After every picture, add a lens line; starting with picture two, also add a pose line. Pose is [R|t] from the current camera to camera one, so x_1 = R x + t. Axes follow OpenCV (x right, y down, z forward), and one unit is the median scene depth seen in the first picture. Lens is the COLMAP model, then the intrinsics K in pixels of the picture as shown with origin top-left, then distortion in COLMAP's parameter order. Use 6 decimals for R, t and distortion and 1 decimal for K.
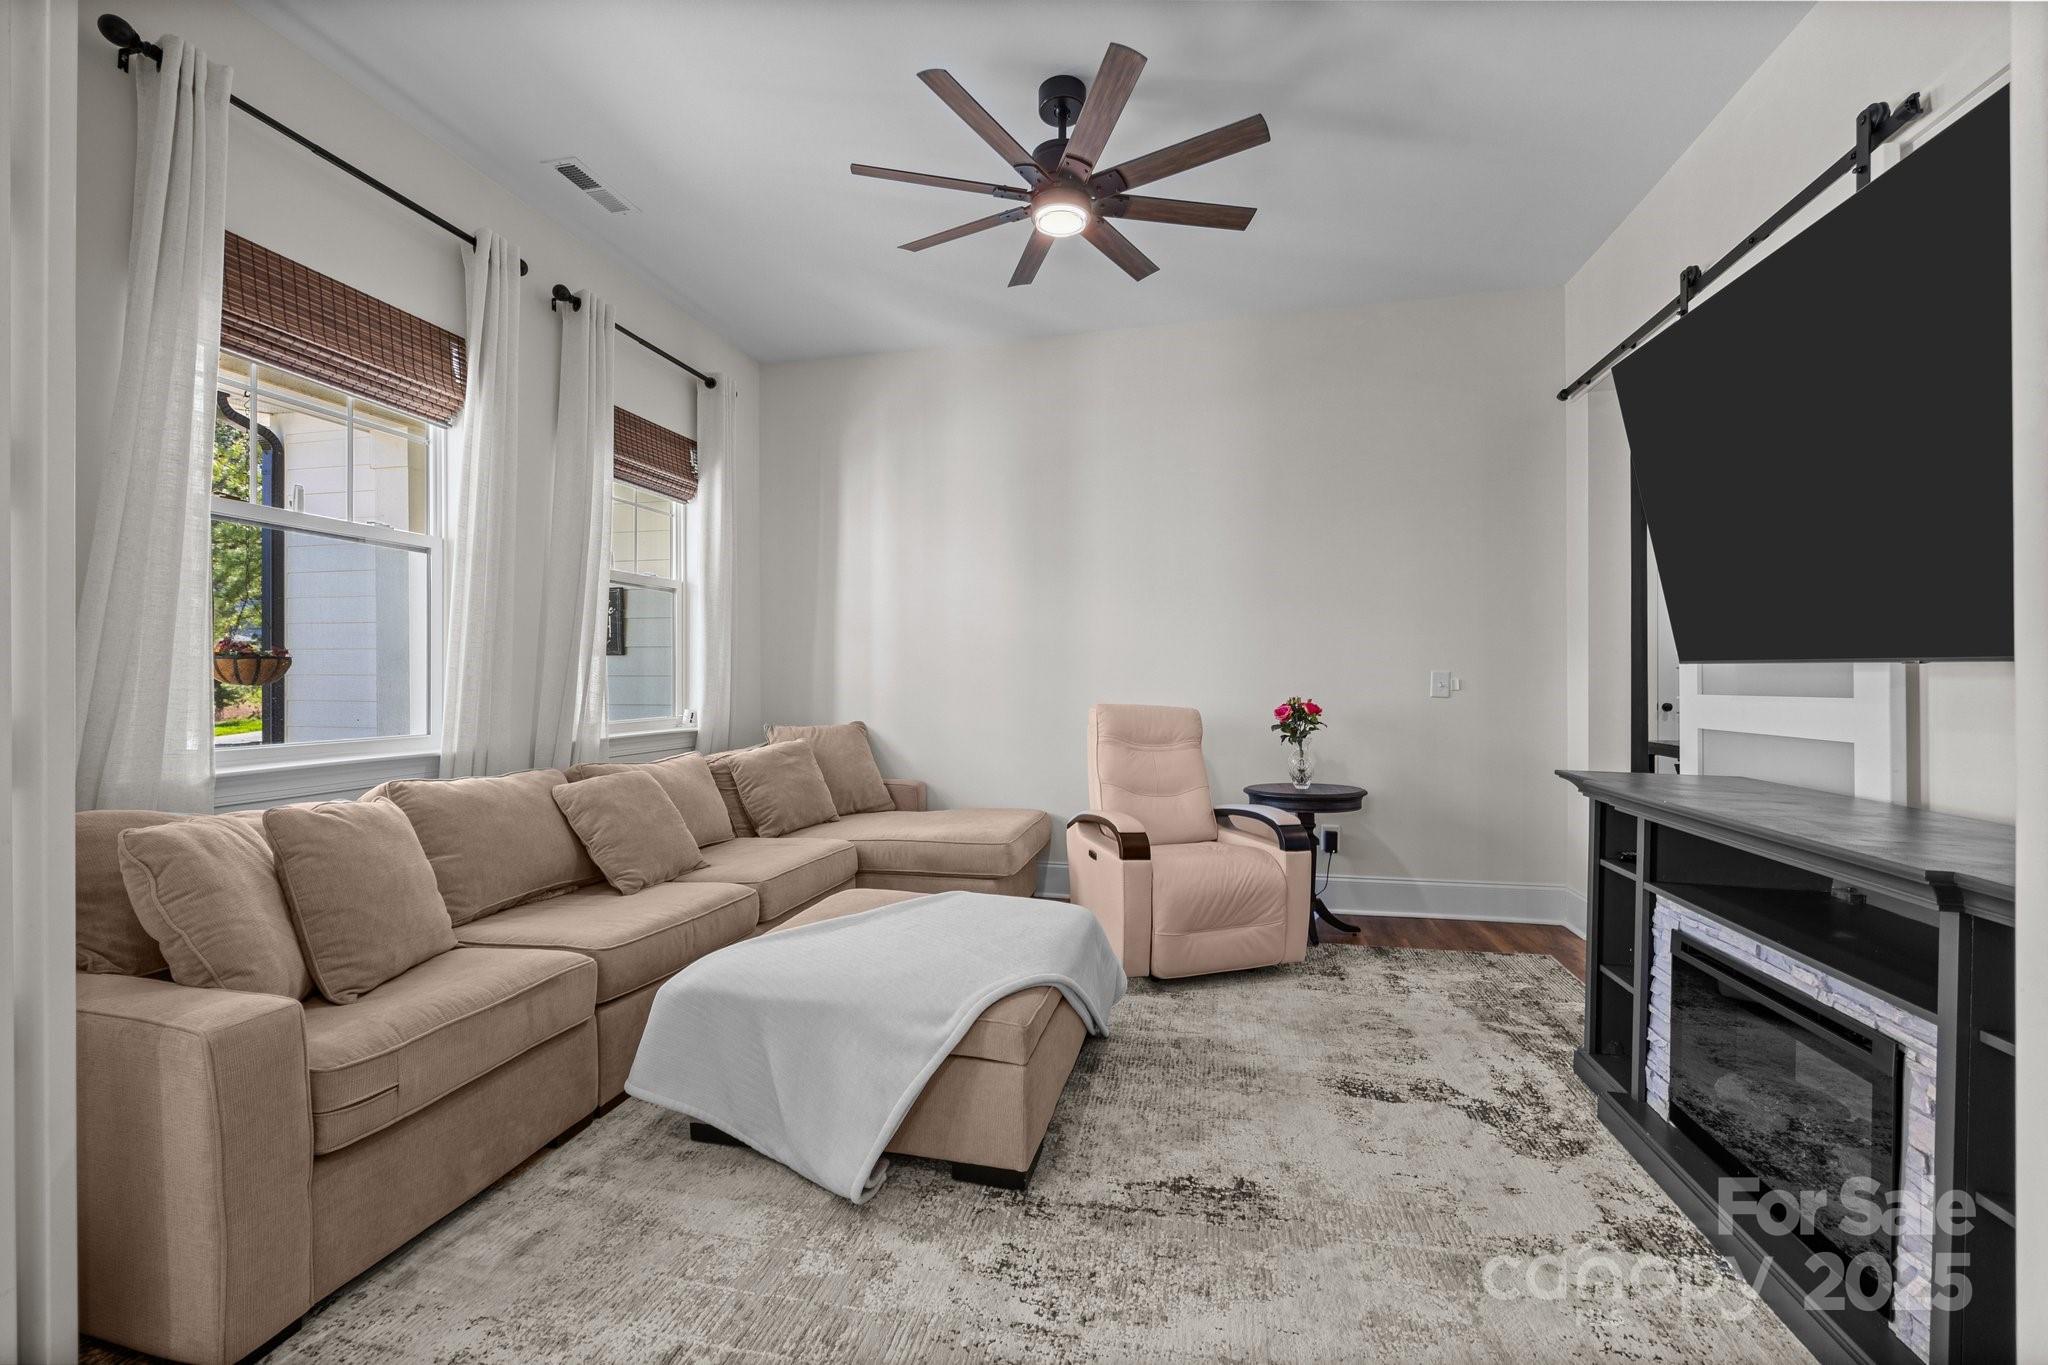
lens RADIAL K [[822.4, 0, 1030.3], [0, 822.4, 682.1], [0, 0, 1]] dist [0.001307, 0.000182]
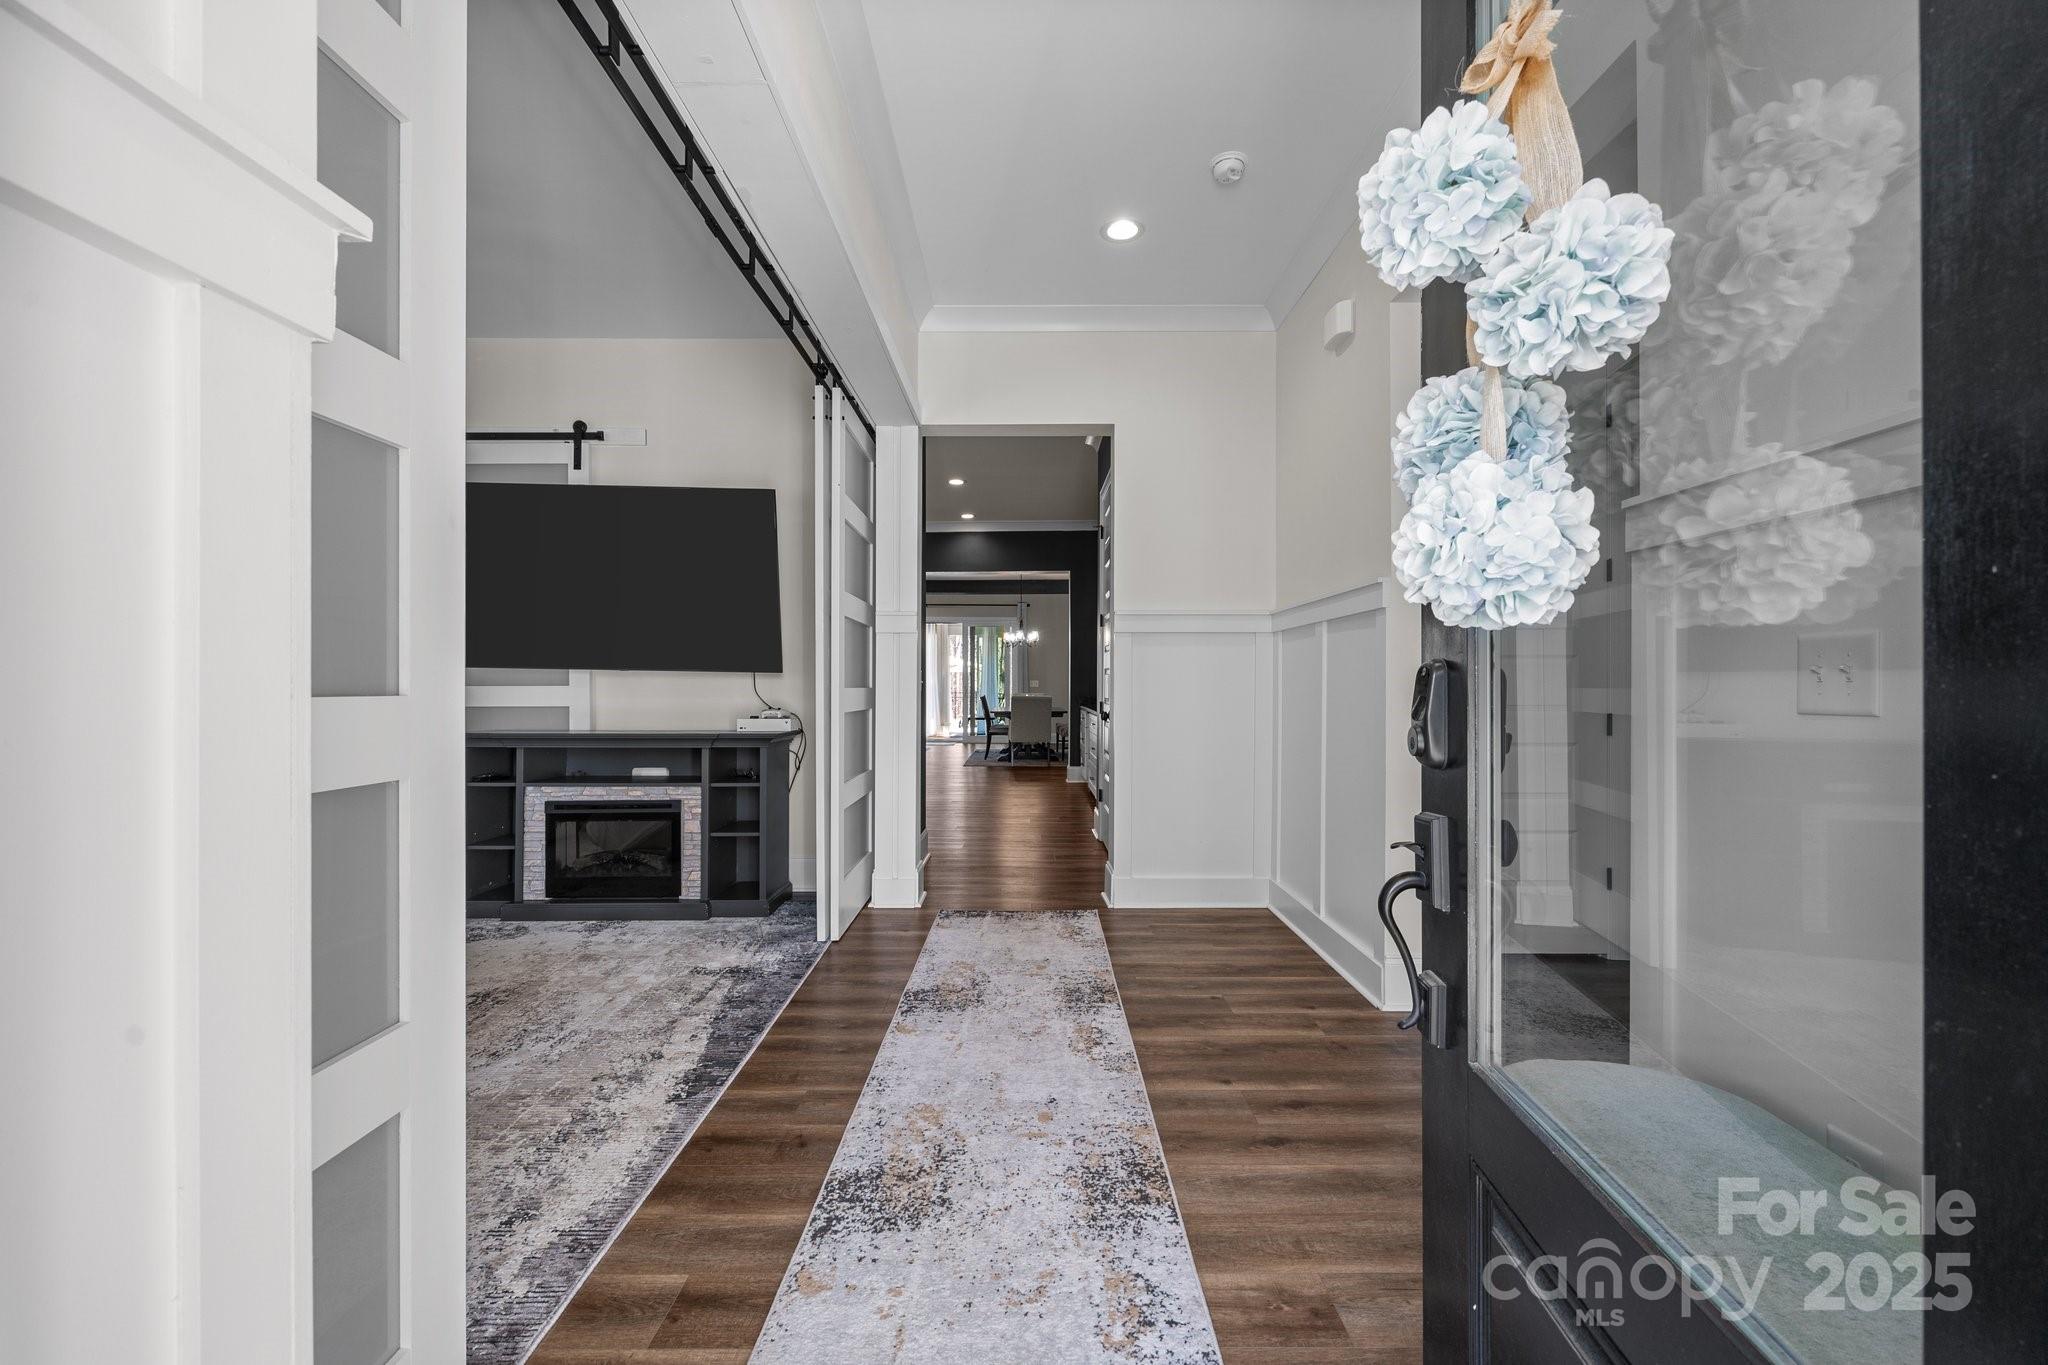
lens RADIAL K [[822.4, 0, 1032.5], [0, 822.4, 685.4], [0, 0, 1]] dist [0.001307, 0.000182]
pose [[-0.230464, 0.003929, 0.973073, -1.080367], [0.001373, 0.999992, -0.003712, 0.021575], [-0.973080, 0.000480, -0.230467, 0.237954]]
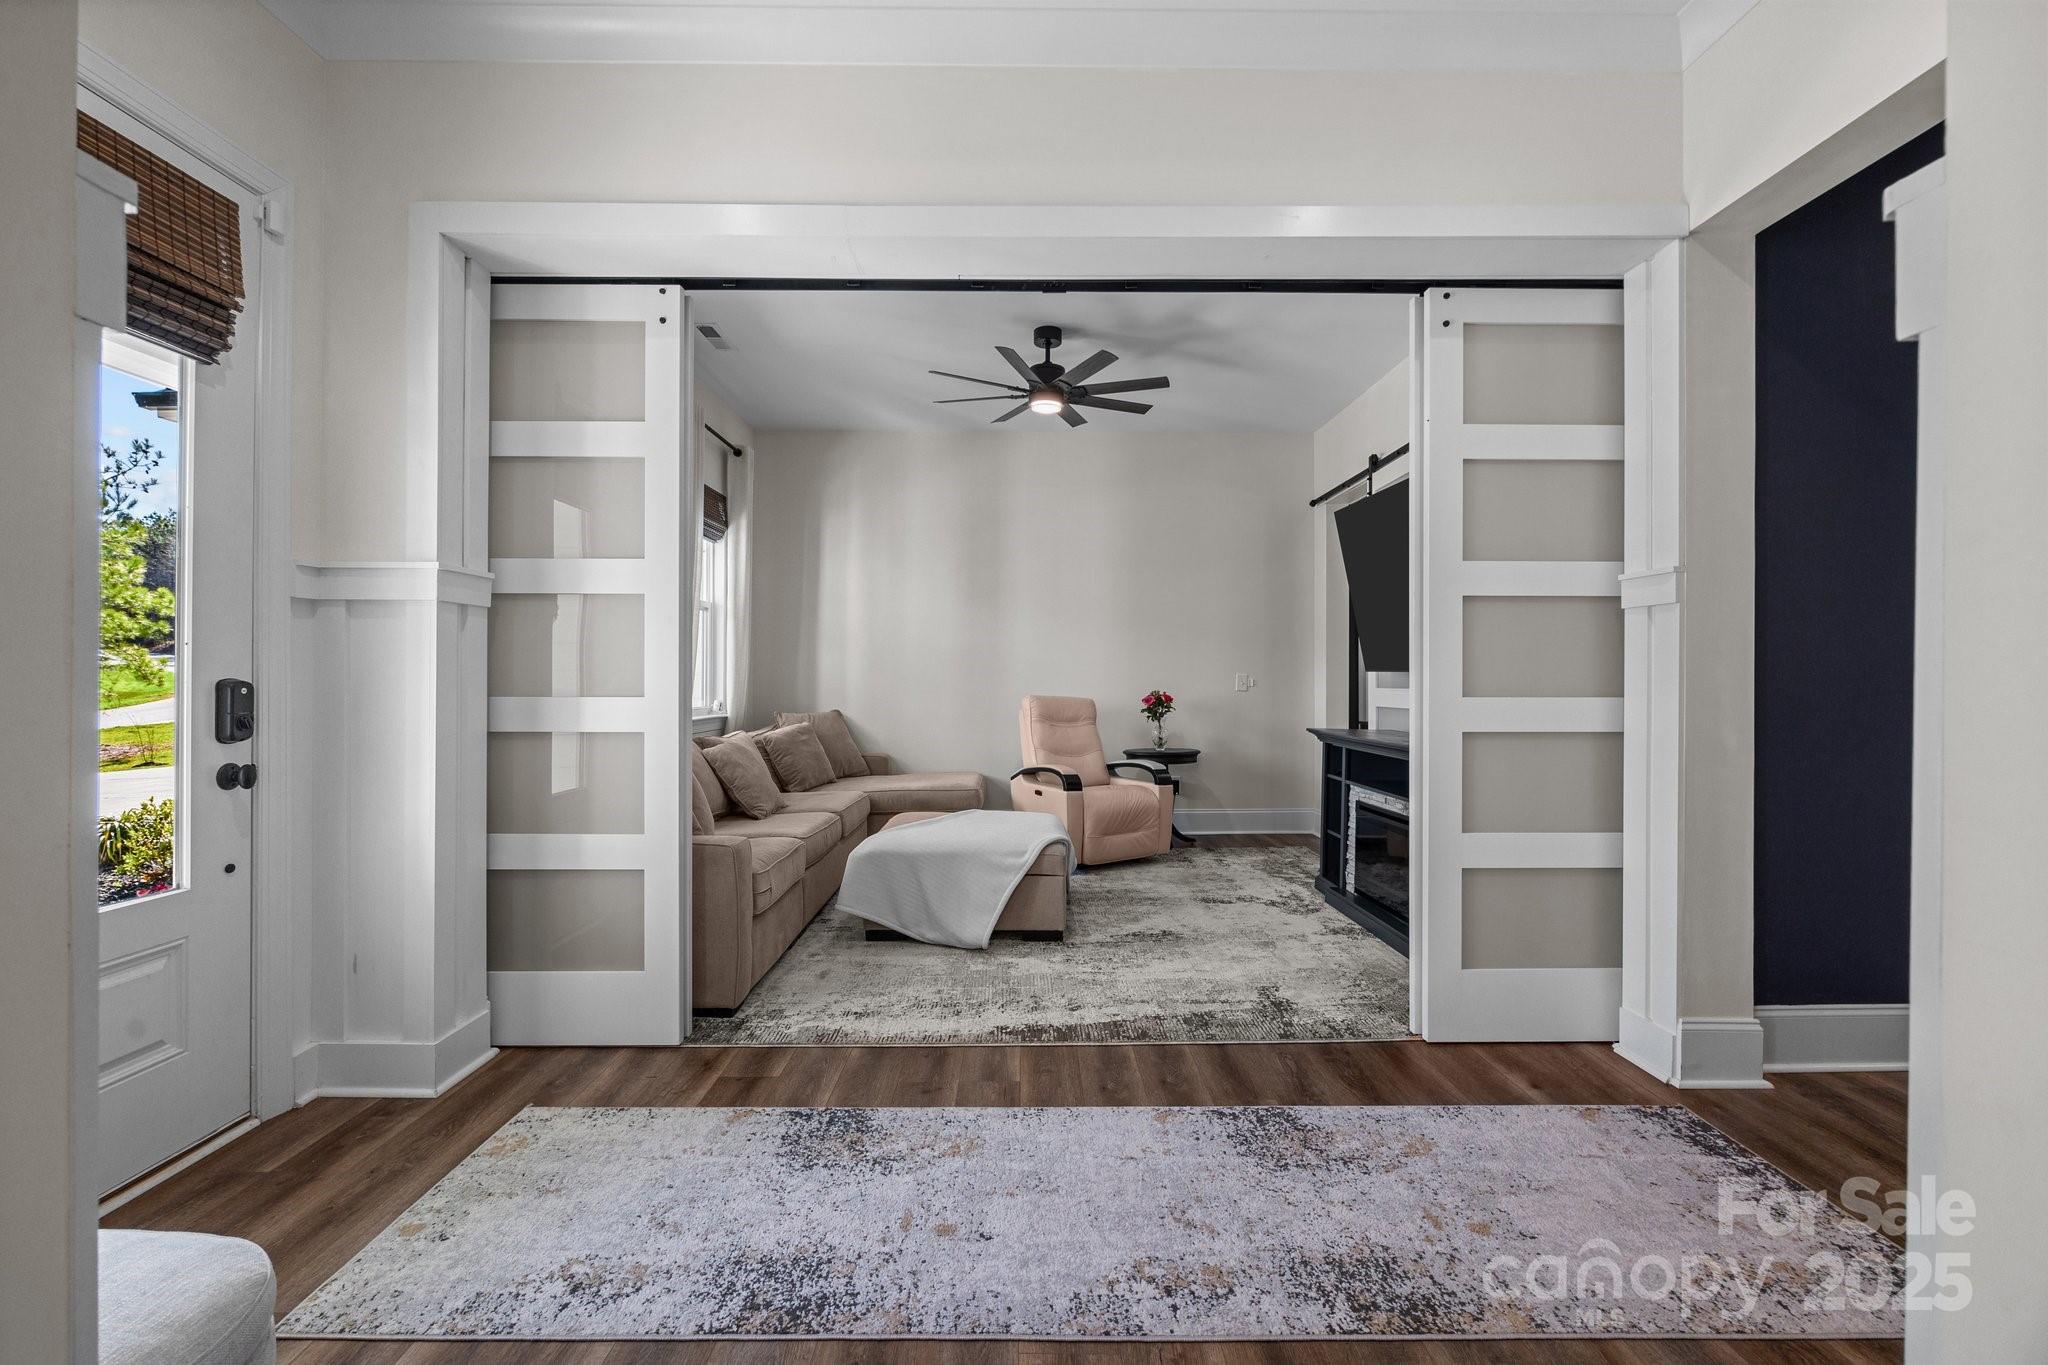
lens RADIAL K [[822.4, 0, 1029.6], [0, 822.4, 681.3], [0, 0, 1]] dist [0.001307, 0.000182]
pose [[0.971882, 0.002828, 0.235451, -0.385026], [-0.003156, 0.999995, 0.001018, 0.000345], [-0.235447, -0.001733, 0.971886, -0.621138]]
